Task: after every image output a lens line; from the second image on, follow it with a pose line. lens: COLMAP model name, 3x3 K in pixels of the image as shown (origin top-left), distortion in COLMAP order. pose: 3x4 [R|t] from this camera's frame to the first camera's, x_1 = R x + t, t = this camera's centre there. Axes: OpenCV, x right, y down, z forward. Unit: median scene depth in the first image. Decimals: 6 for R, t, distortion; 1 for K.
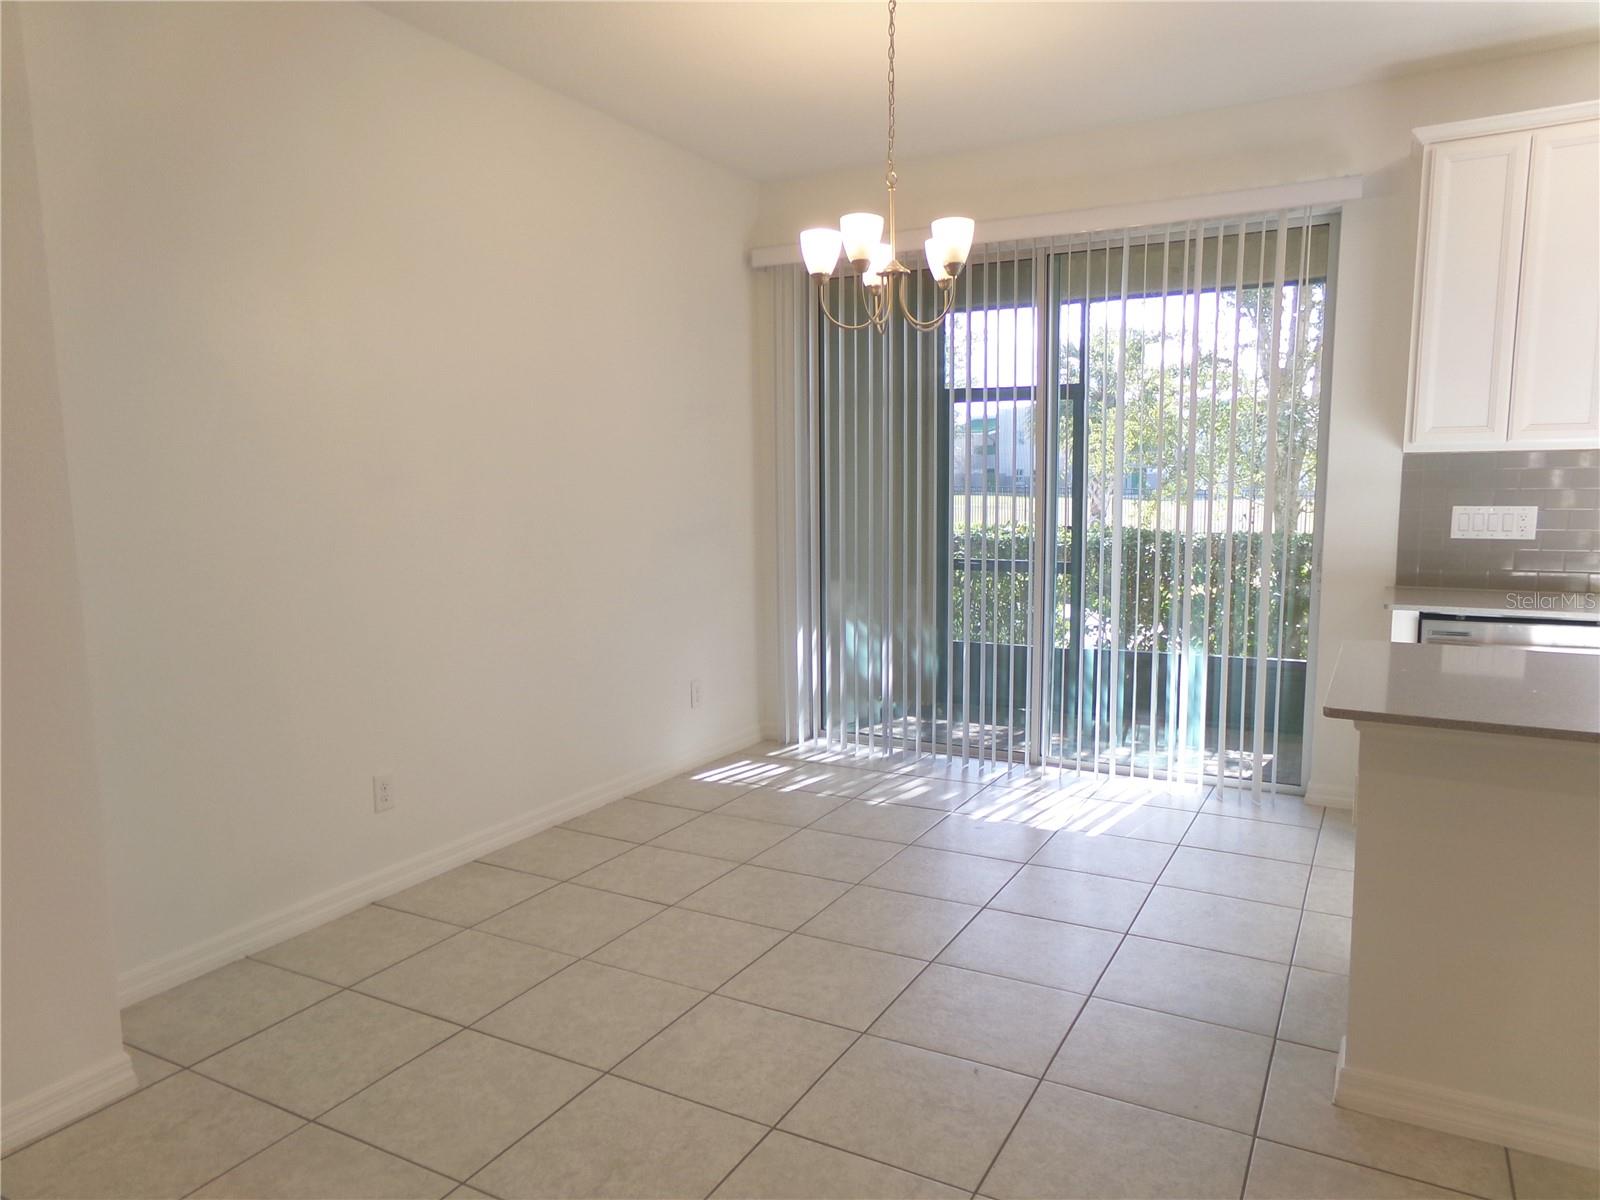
lens RADIAL K [[1079.6, 0, 799.6], [0, 1079.6, 606.2], [0, 0, 1]] dist [-0.022947, 0.024545]
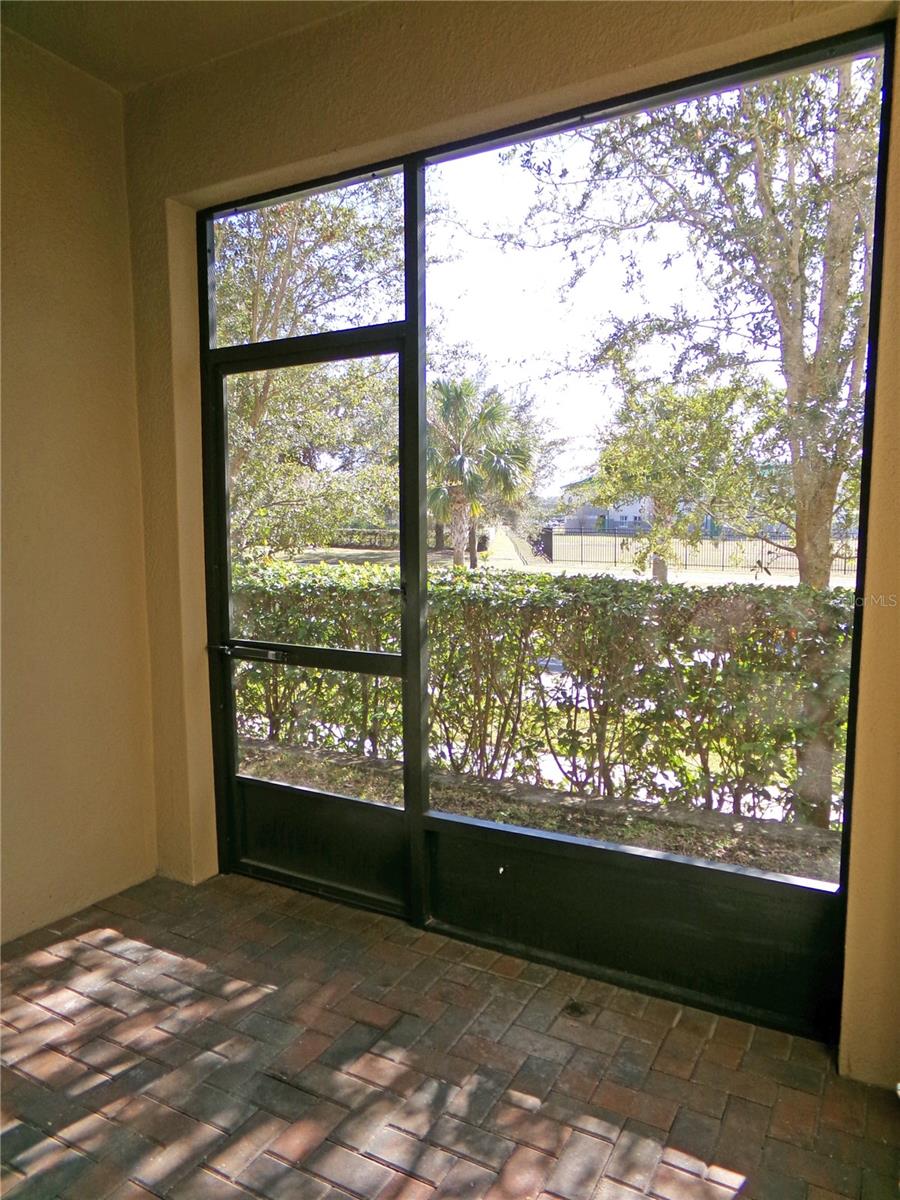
lens RADIAL K [[809.7, 0, 450.0], [0, 809.7, 601.6], [0, 0, 1]] dist [-0.022947, 0.024545]
pose [[0.999741, 0.022660, 0.002243, 0.214598], [-0.022550, 0.998913, -0.040804, -0.033753], [-0.003166, 0.040742, 0.999165, 0.474606]]
